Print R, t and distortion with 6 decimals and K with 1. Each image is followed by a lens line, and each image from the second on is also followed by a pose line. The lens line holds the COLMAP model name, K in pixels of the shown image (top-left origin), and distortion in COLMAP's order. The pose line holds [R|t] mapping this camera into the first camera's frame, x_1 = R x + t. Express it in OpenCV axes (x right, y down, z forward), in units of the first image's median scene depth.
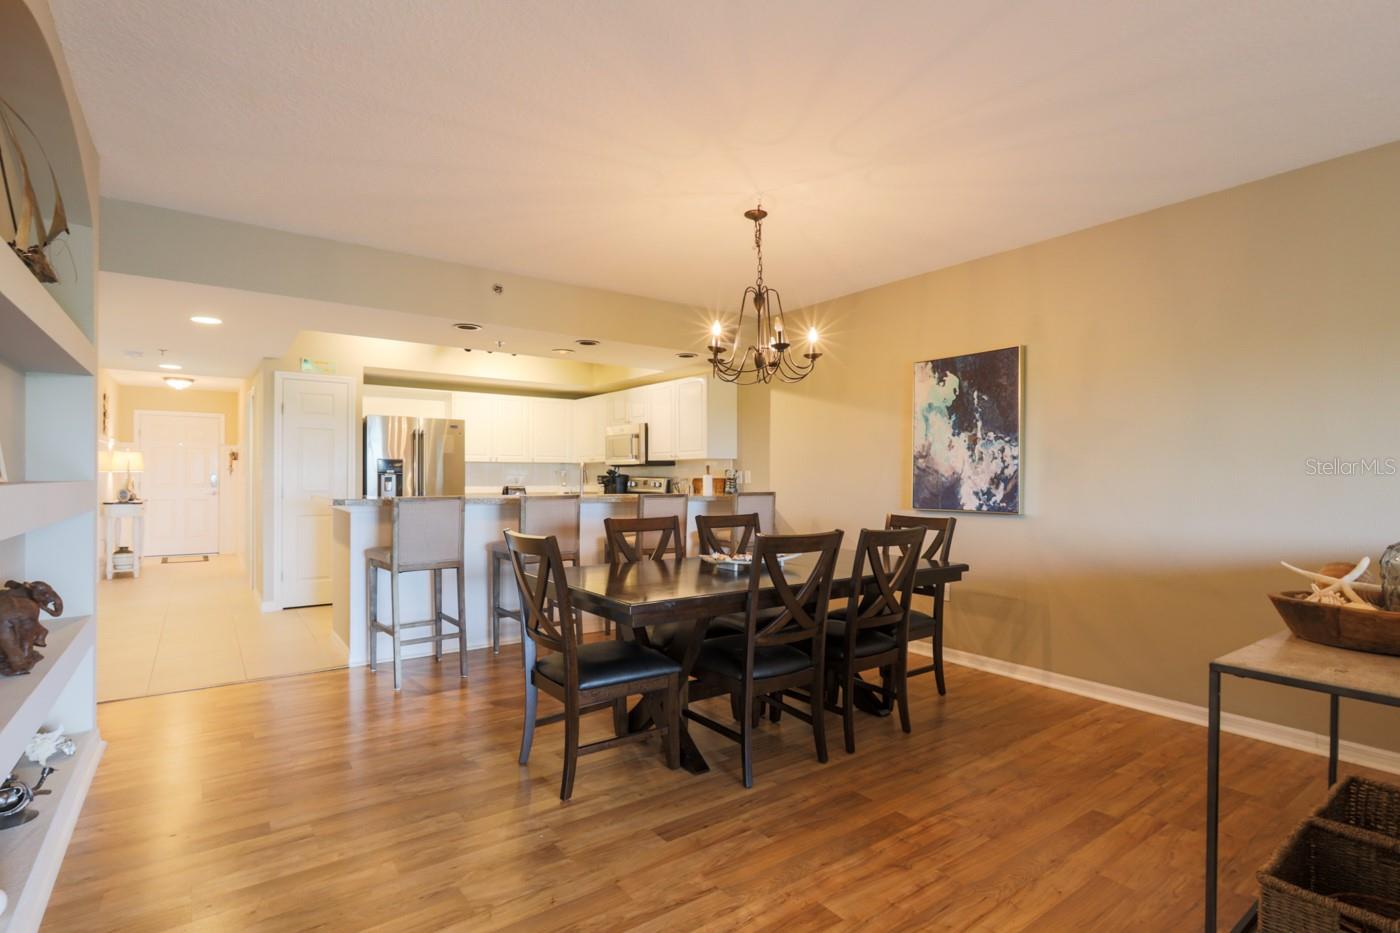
lens RADIAL K [[676.3, 0, 696.4], [0, 676.3, 476.9], [0, 0, 1]] dist [-0.000127, 0.002805]
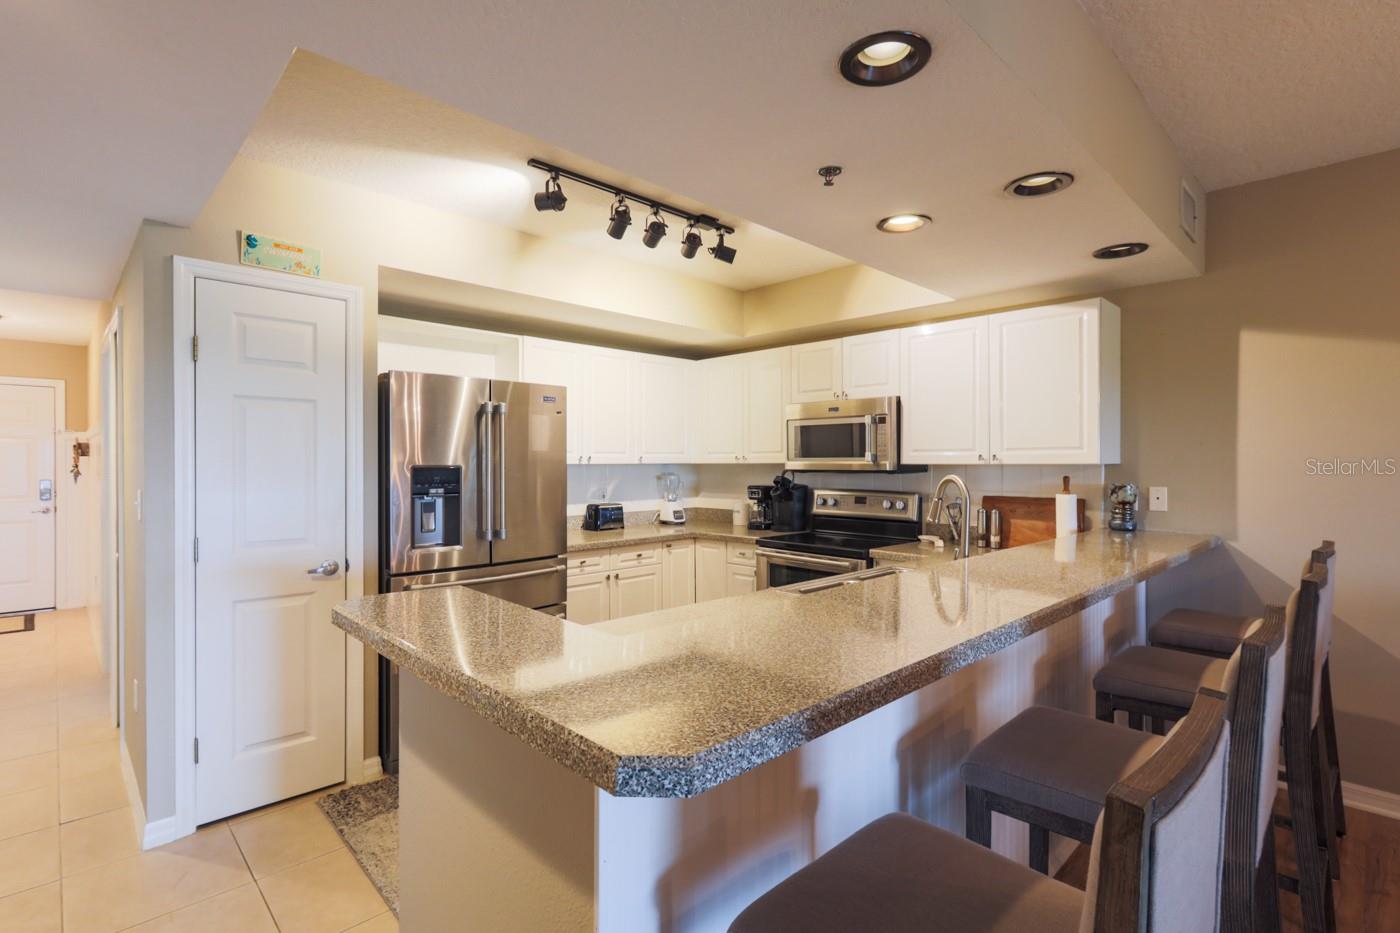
lens RADIAL K [[676.3, 0, 694.8], [0, 676.3, 466.7], [0, 0, 1]] dist [-0.000127, 0.002805]
pose [[0.991903, -0.003577, 0.126951, -0.490197], [0.002670, 0.999970, 0.007316, -0.042027], [-0.126973, -0.006918, 0.991882, 0.746390]]
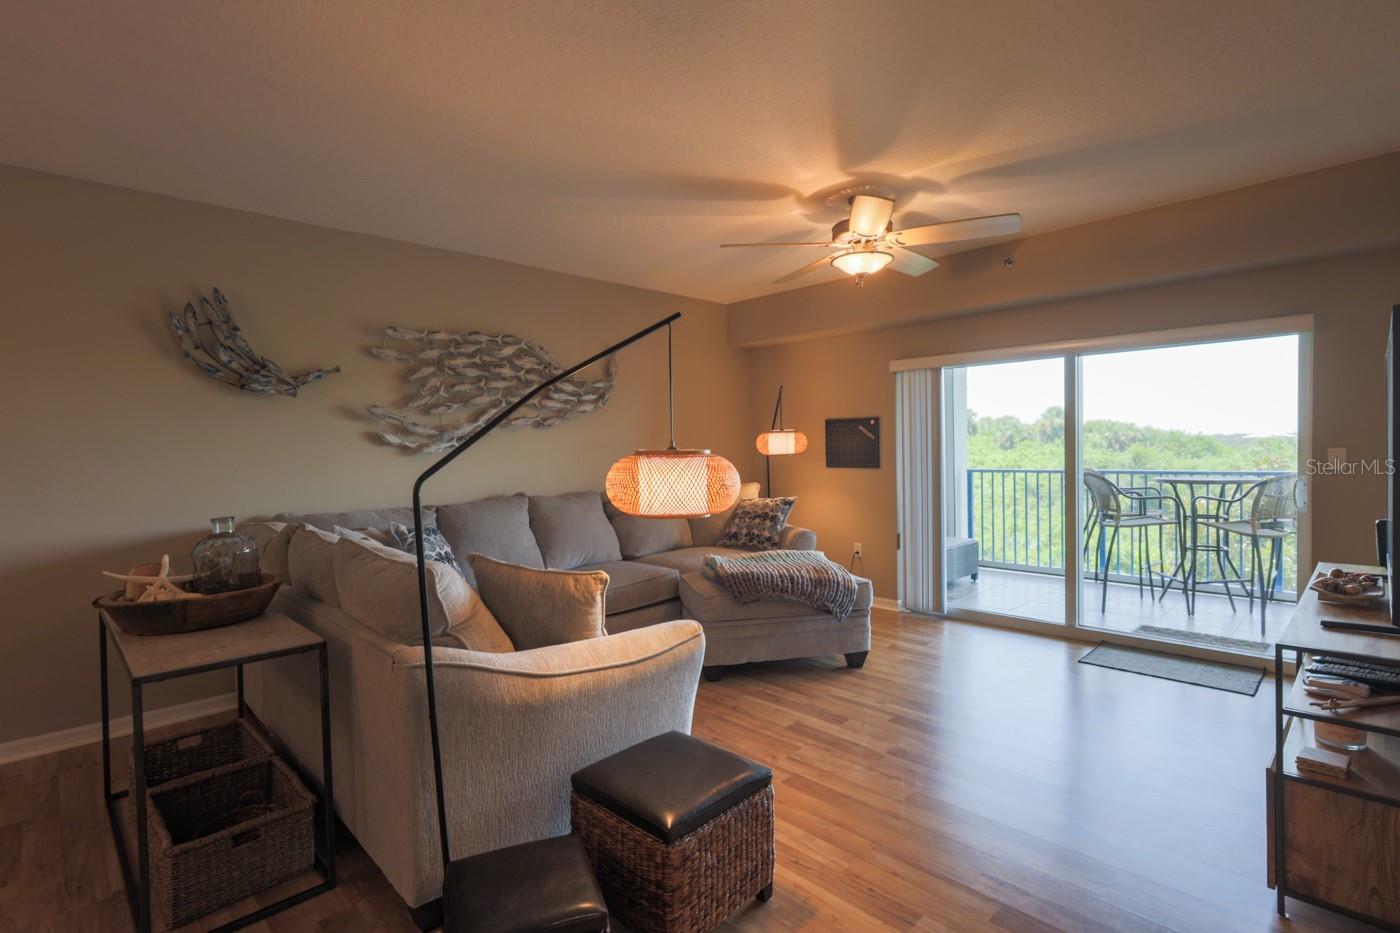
lens RADIAL K [[676.3, 0, 701.3], [0, 676.3, 464.4], [0, 0, 1]] dist [-0.000127, 0.002805]
pose [[-0.142513, -0.027965, 0.989398, -0.143712], [0.017311, 0.999377, 0.030740, -0.026988], [-0.989642, 0.021508, -0.141940, 0.100481]]
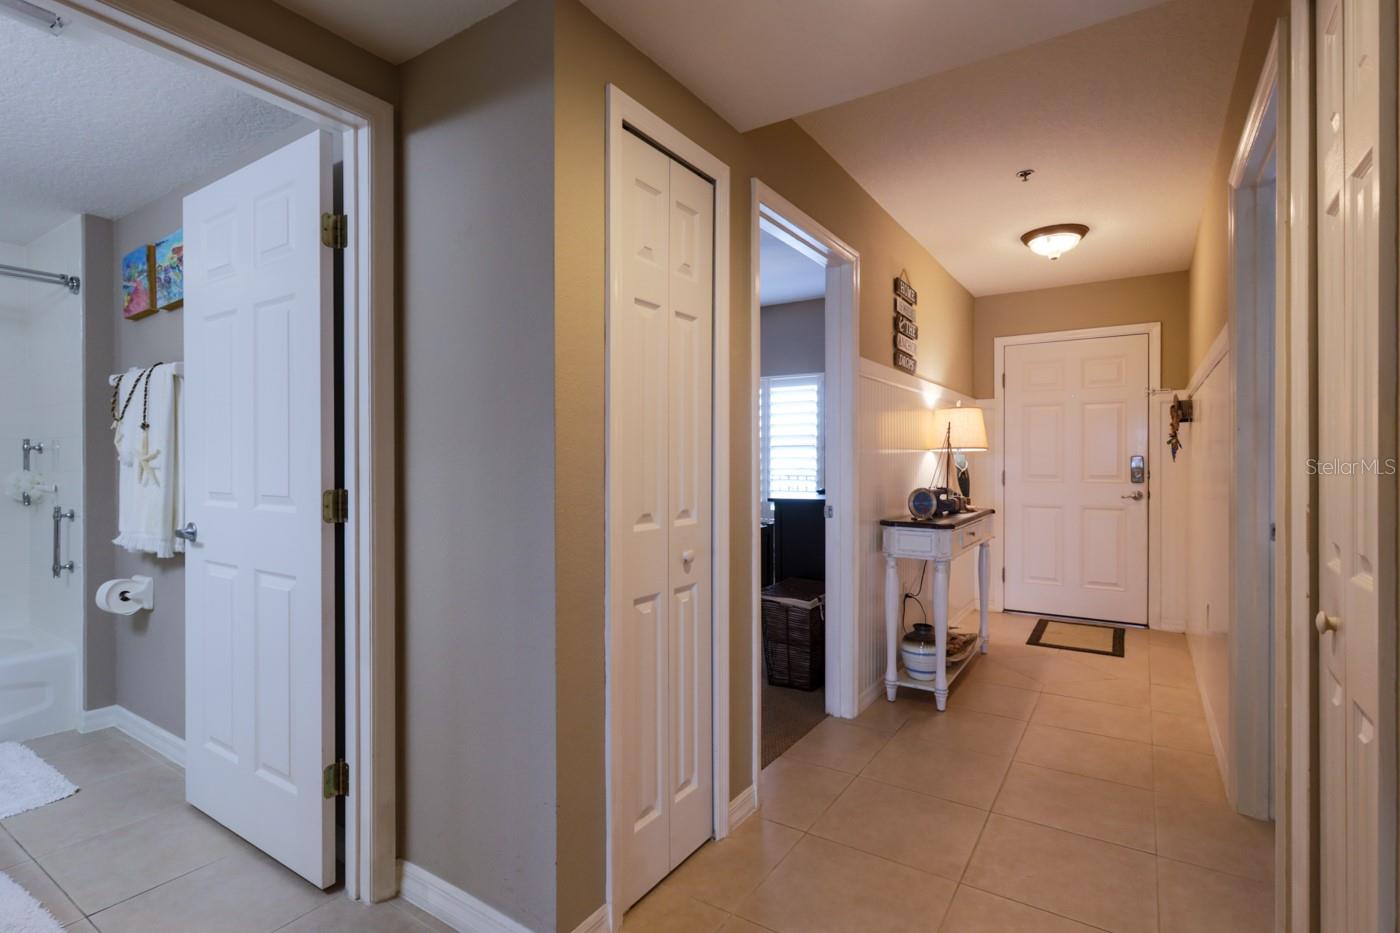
lens RADIAL K [[676.3, 0, 697.1], [0, 676.3, 464.8], [0, 0, 1]] dist [-0.000127, 0.002805]
pose [[0.351380, 0.000727, -0.936233, -0.888220], [0.003232, 0.999993, 0.001989, 0.001529], [0.936227, -0.003725, 0.351375, 1.280308]]
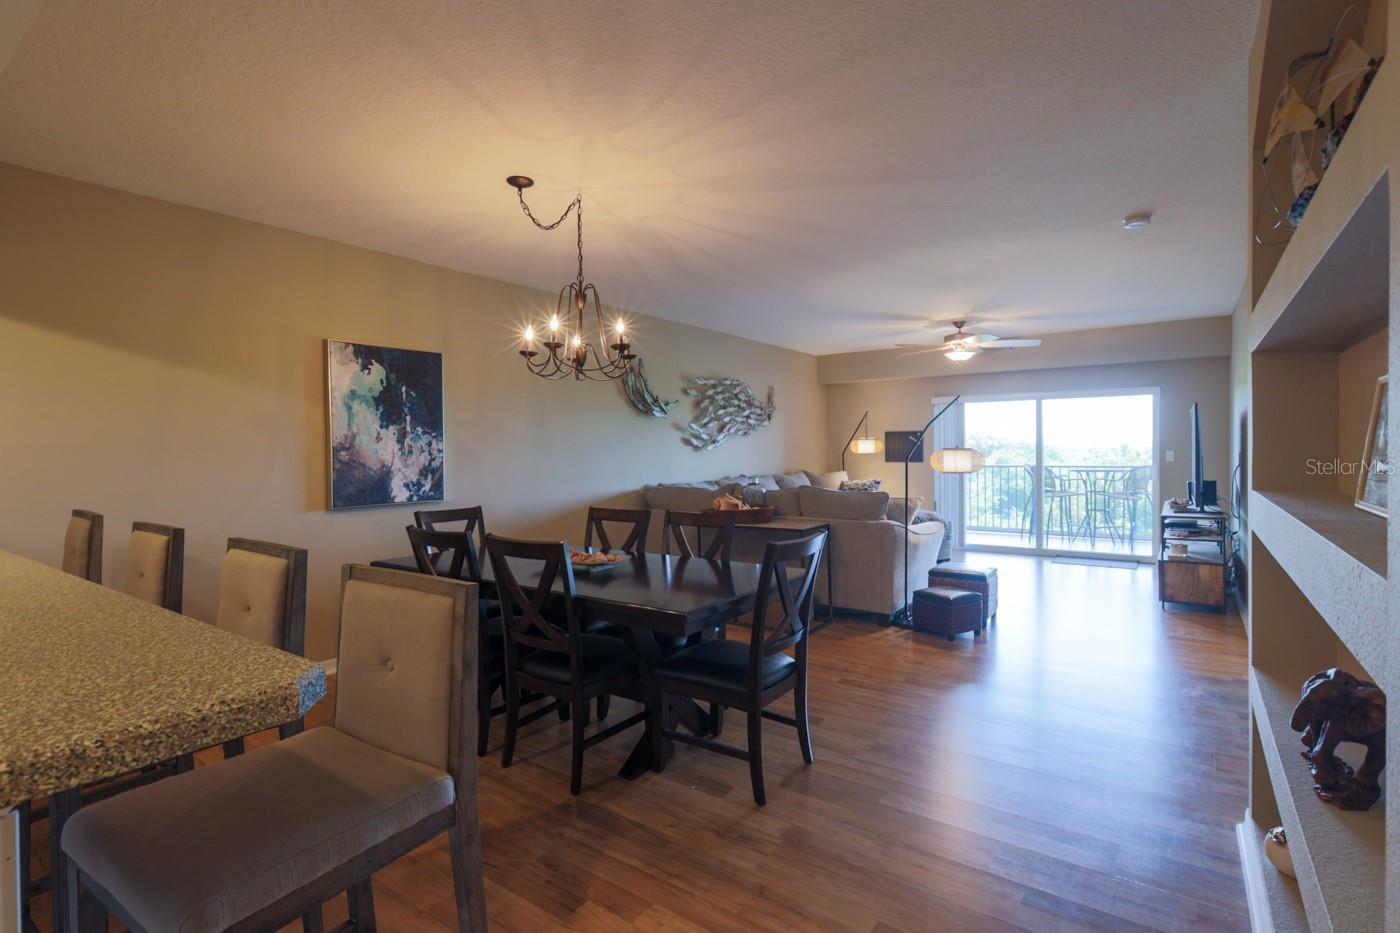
lens RADIAL K [[676.3, 0, 693.4], [0, 676.3, 463.2], [0, 0, 1]] dist [-0.000127, 0.002805]
pose [[-0.307345, -0.020677, 0.951373, -0.680655], [0.009387, 0.999649, 0.024759, -0.029540], [-0.951552, 0.016540, -0.307044, 0.865992]]
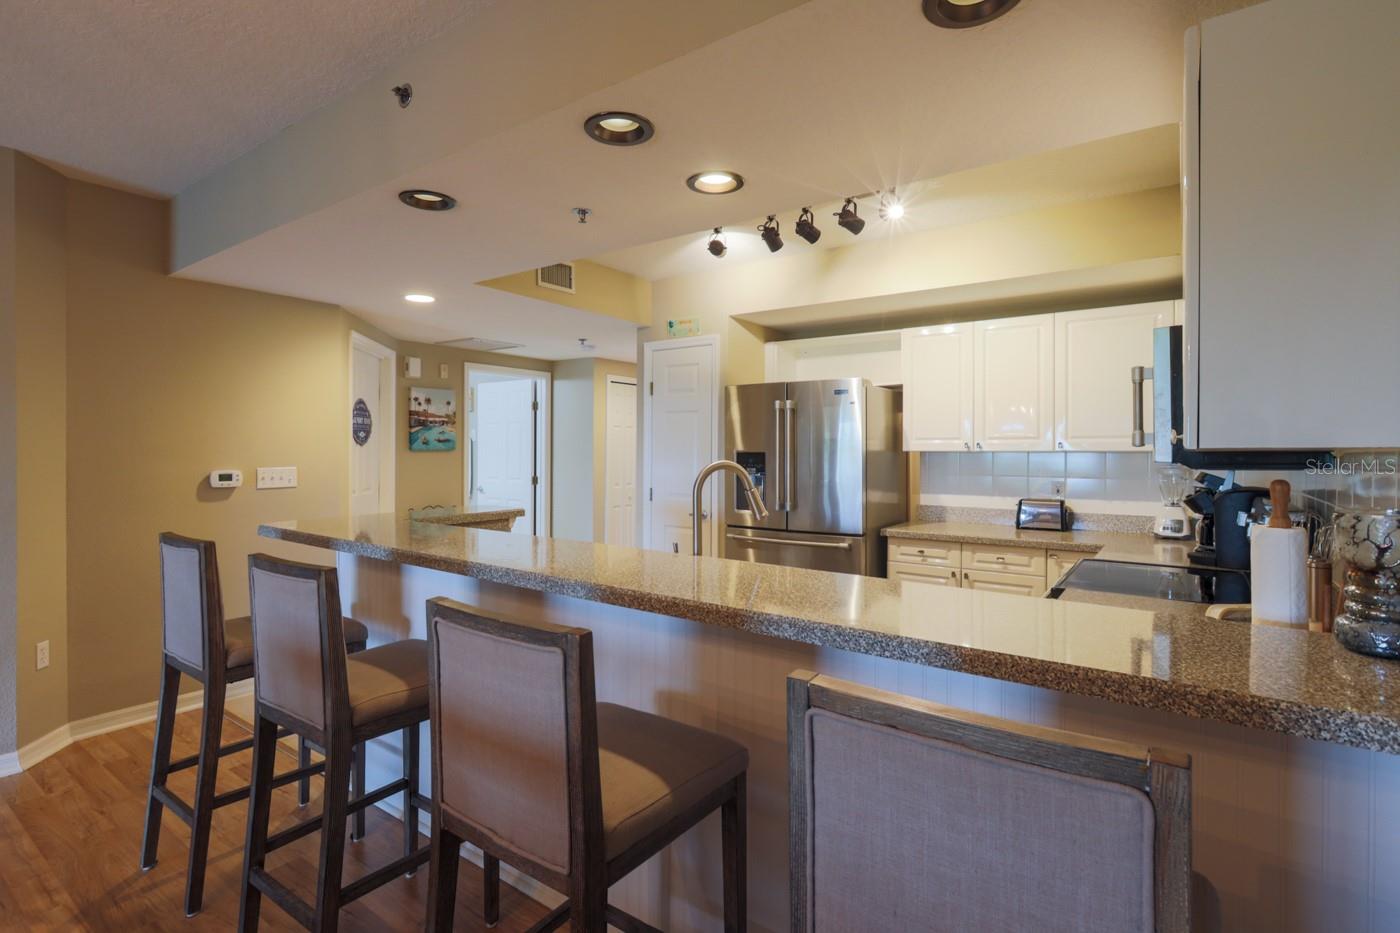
lens RADIAL K [[676.3, 0, 693.7], [0, 676.3, 453.7], [0, 0, 1]] dist [-0.000127, 0.002805]
pose [[0.294293, -0.000260, -0.955715, 0.220376], [-0.004885, 0.999986, -0.001776, -0.033001], [0.955703, 0.005191, 0.294288, 1.111723]]
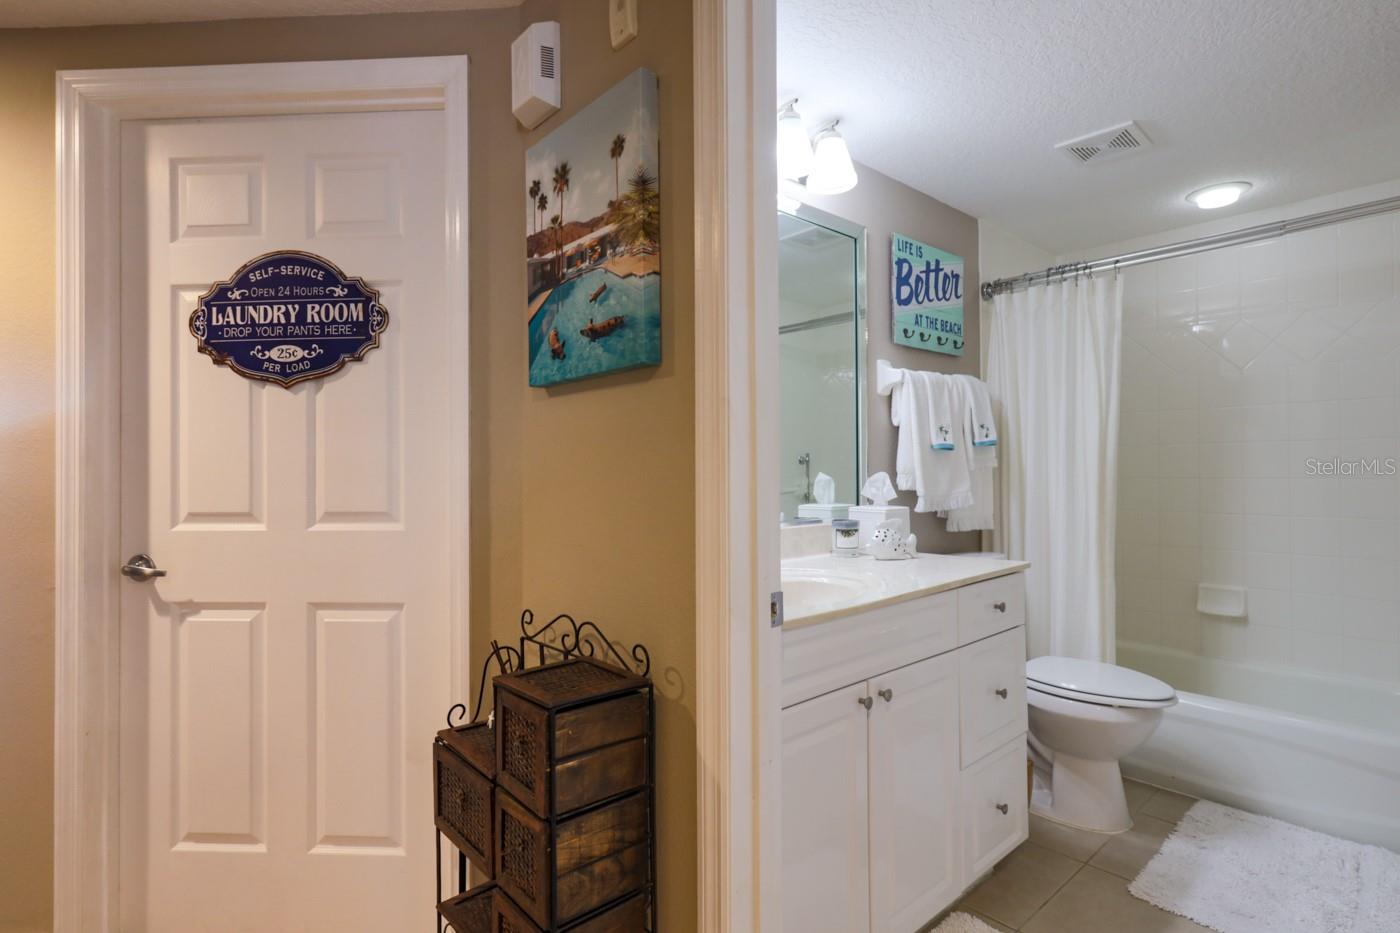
lens RADIAL K [[687.0, 0, 712.8], [0, 687.0, 462.4], [0, 0, 1]] dist [0.005222, 0.000737]
pose [[-0.994334, -0.002566, -0.106266, -1.165501], [-0.001805, 0.999972, -0.007251, -0.000391], [0.106282, -0.007018, -0.994311, 1.323225]]
